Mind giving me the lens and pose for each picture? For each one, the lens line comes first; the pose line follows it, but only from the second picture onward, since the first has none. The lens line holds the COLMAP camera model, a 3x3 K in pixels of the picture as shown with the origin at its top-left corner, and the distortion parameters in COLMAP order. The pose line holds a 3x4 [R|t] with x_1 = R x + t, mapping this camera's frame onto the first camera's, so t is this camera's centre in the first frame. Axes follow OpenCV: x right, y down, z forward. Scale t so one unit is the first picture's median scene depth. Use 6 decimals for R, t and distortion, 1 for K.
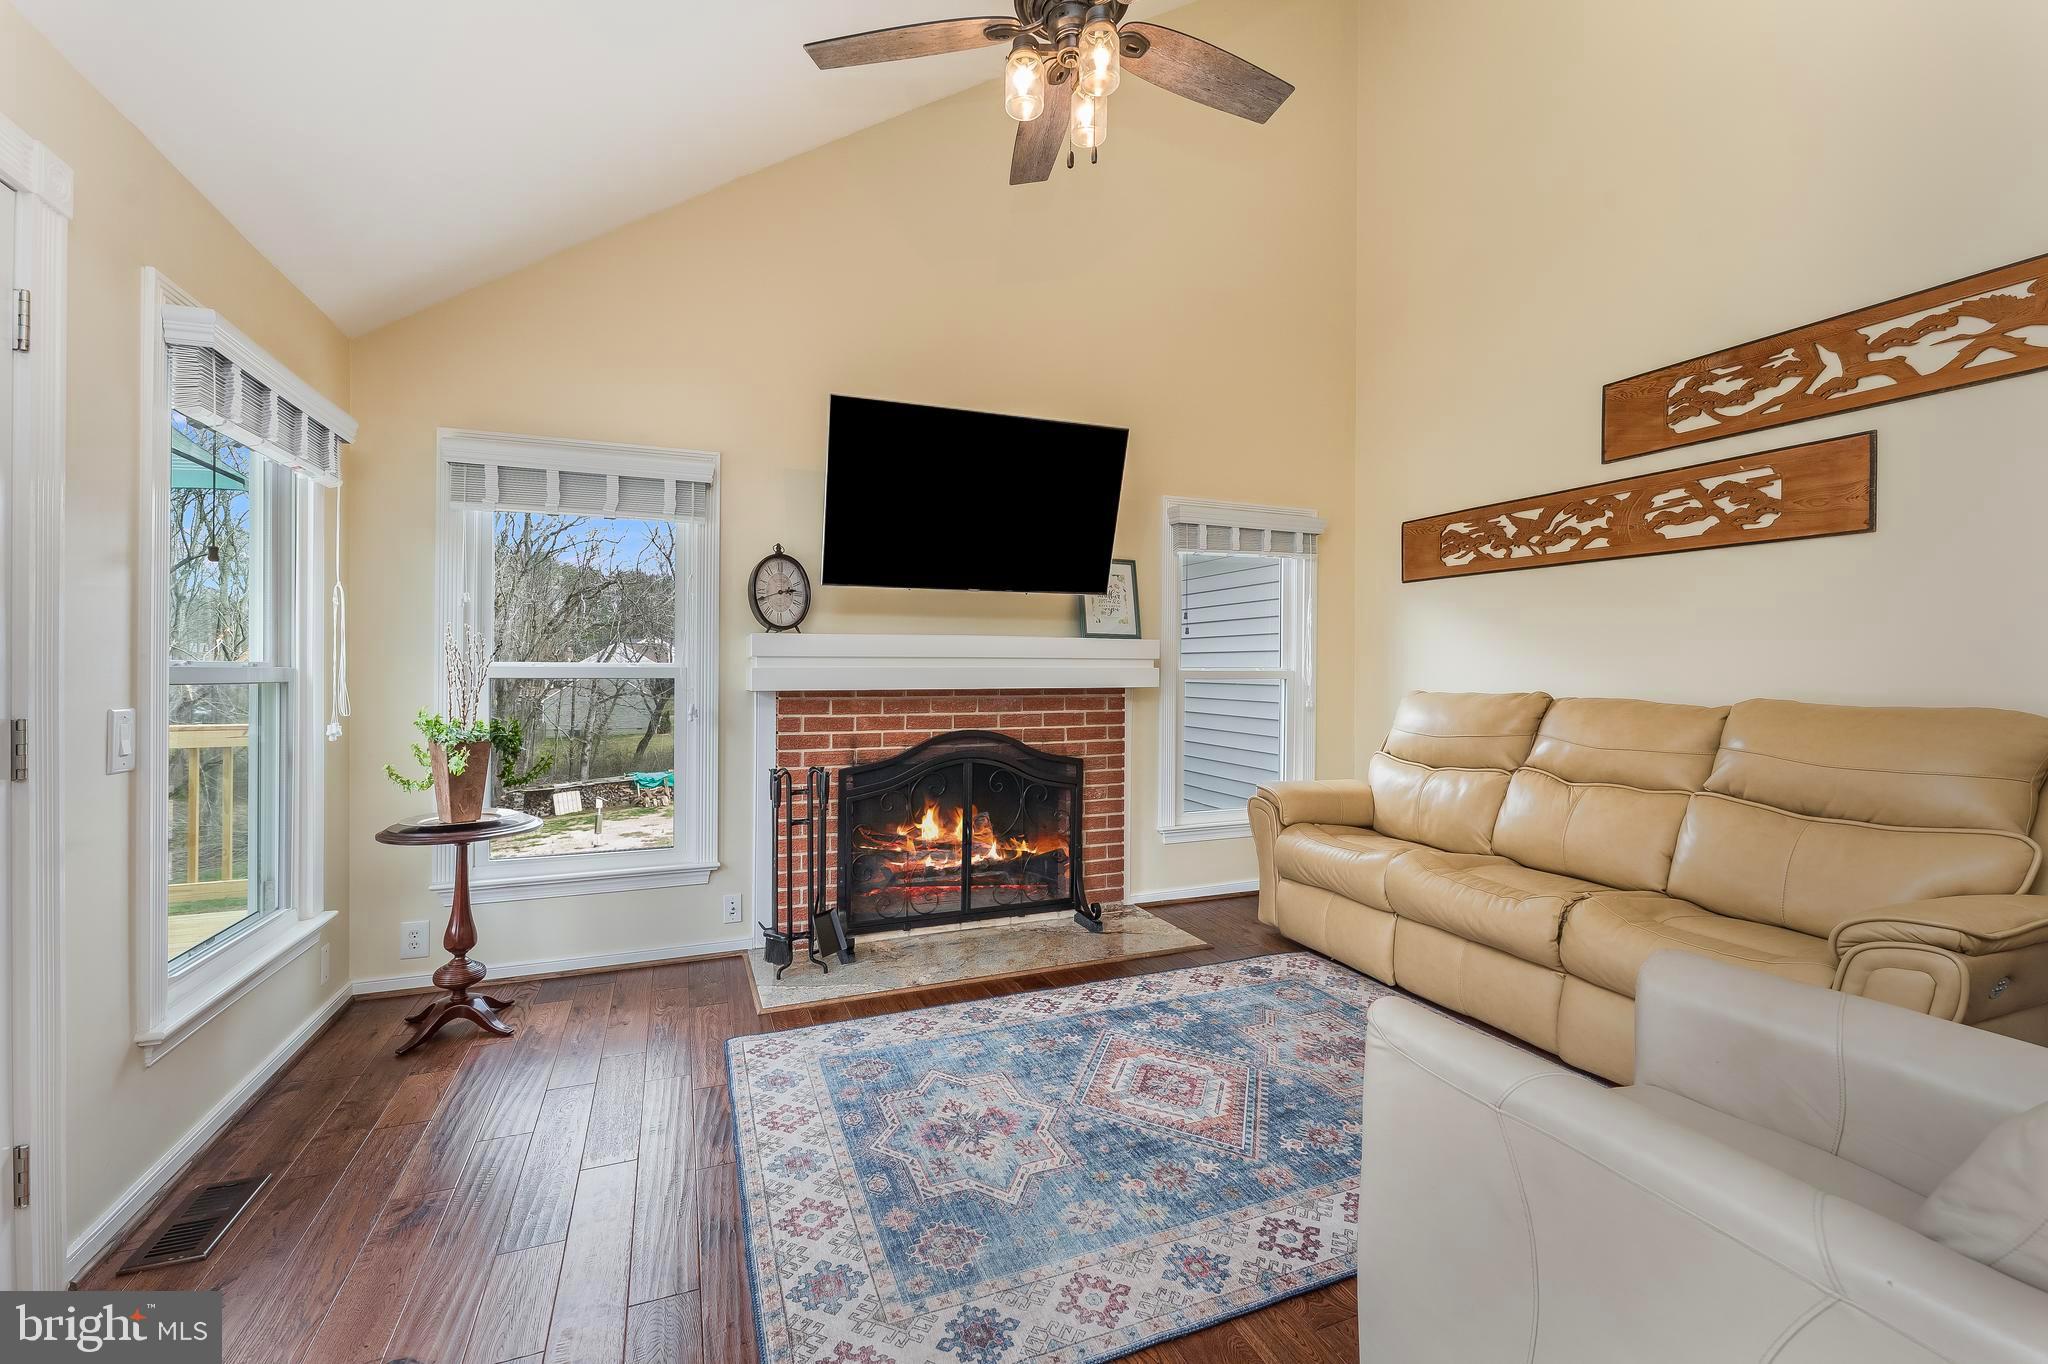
lens RADIAL K [[830.7, 0, 1016.6], [0, 830.7, 663.8], [0, 0, 1]] dist [-0.000980, -0.000017]
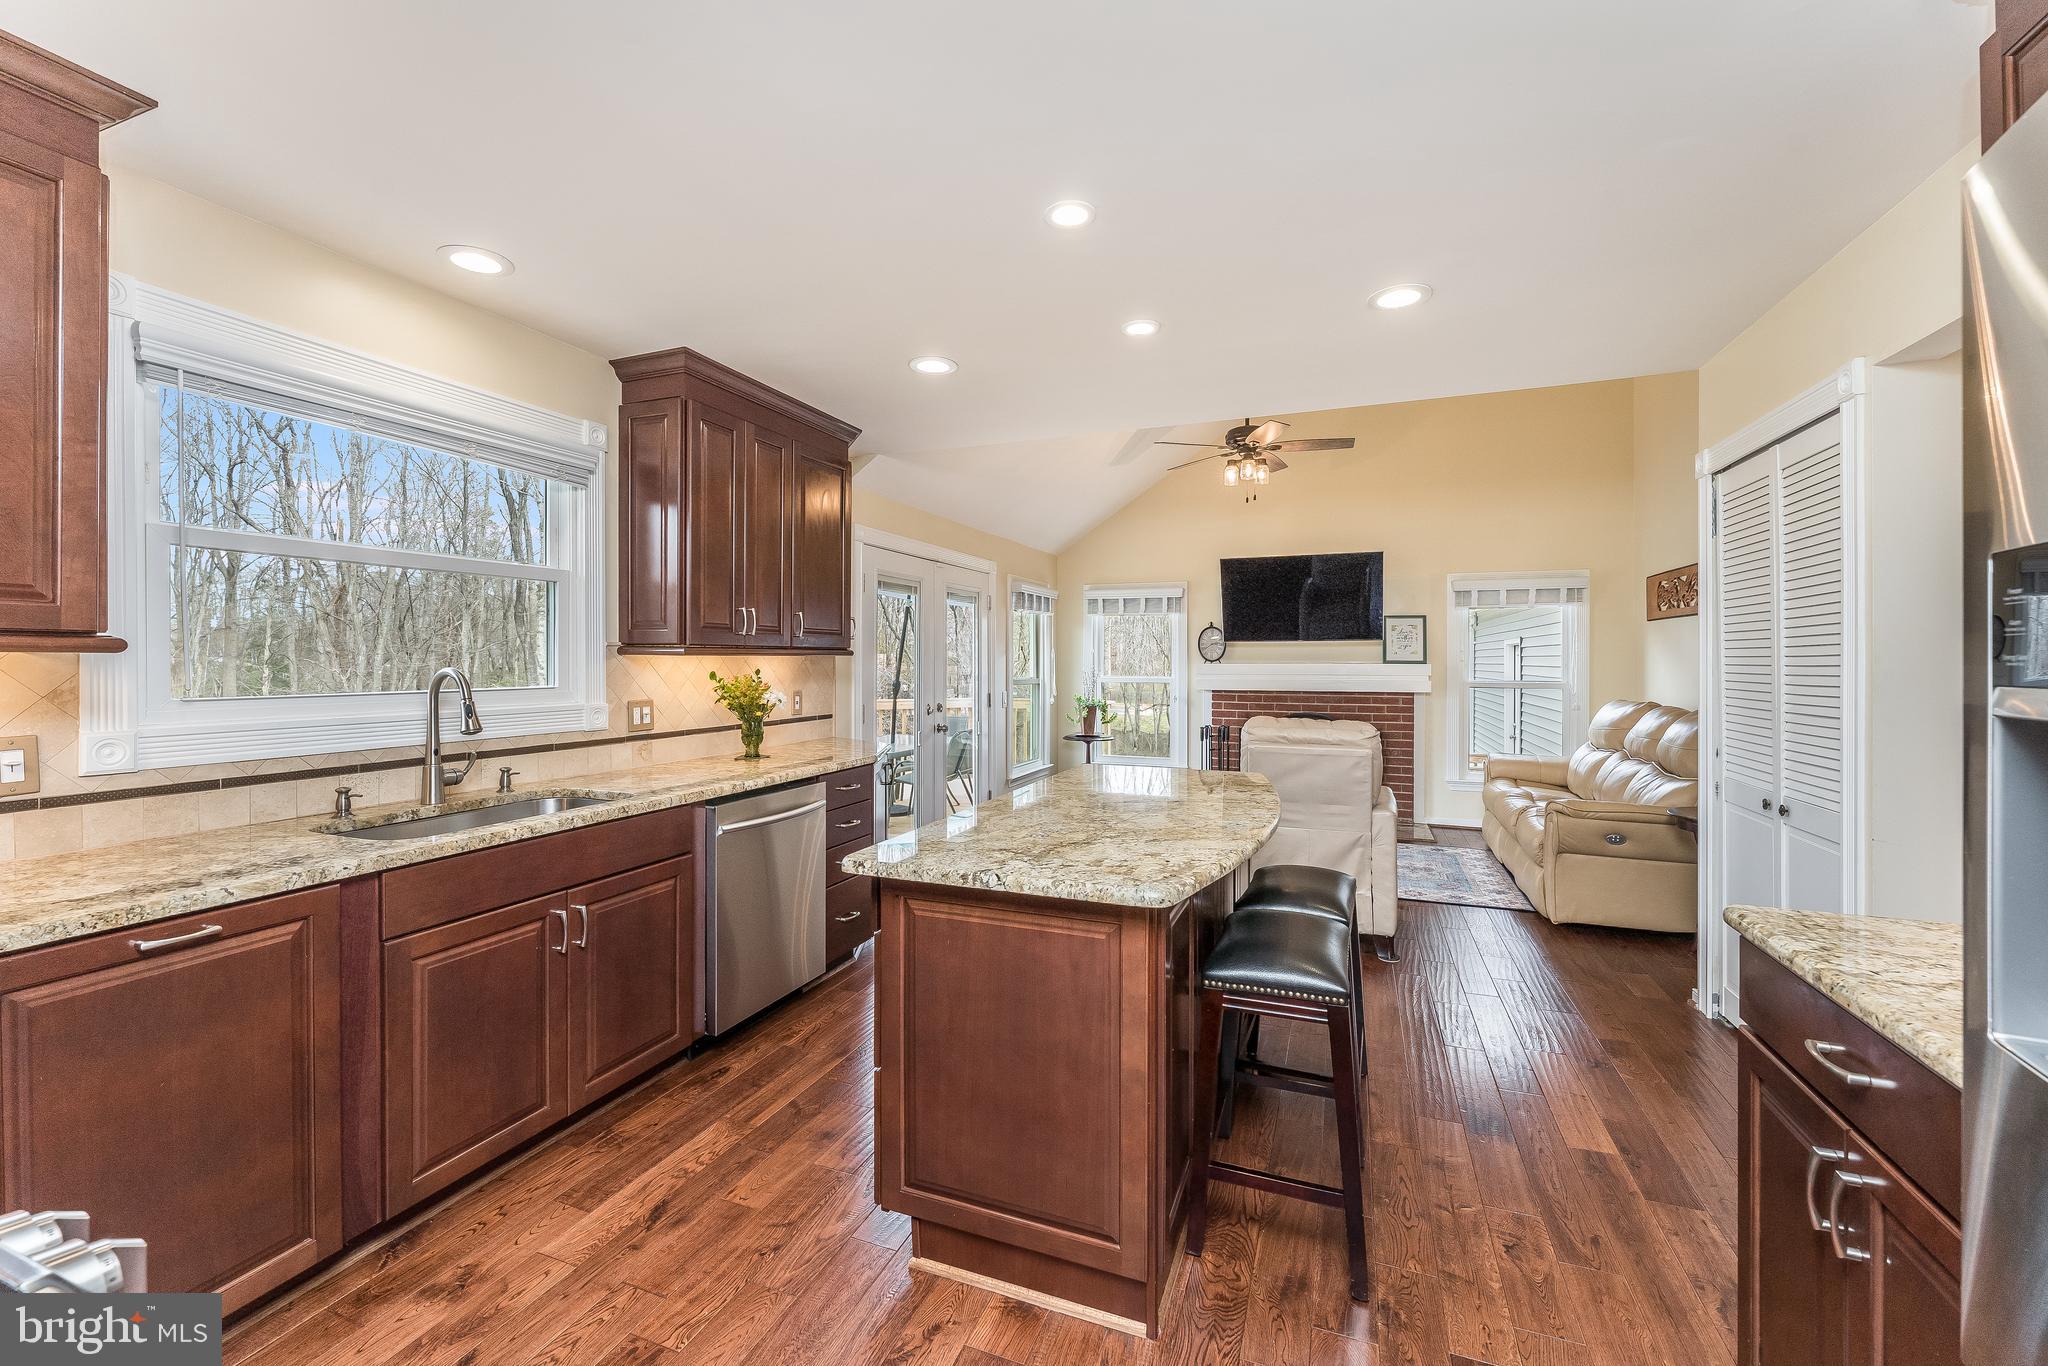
lens RADIAL K [[830.7, 0, 1018.1], [0, 830.7, 668.3], [0, 0, 1]] dist [-0.000980, -0.000017]
pose [[0.732385, 0.001859, -0.680889, 0.803739], [-0.000431, 0.999997, 0.002267, -0.027347], [0.680891, -0.001367, 0.732383, -0.910494]]
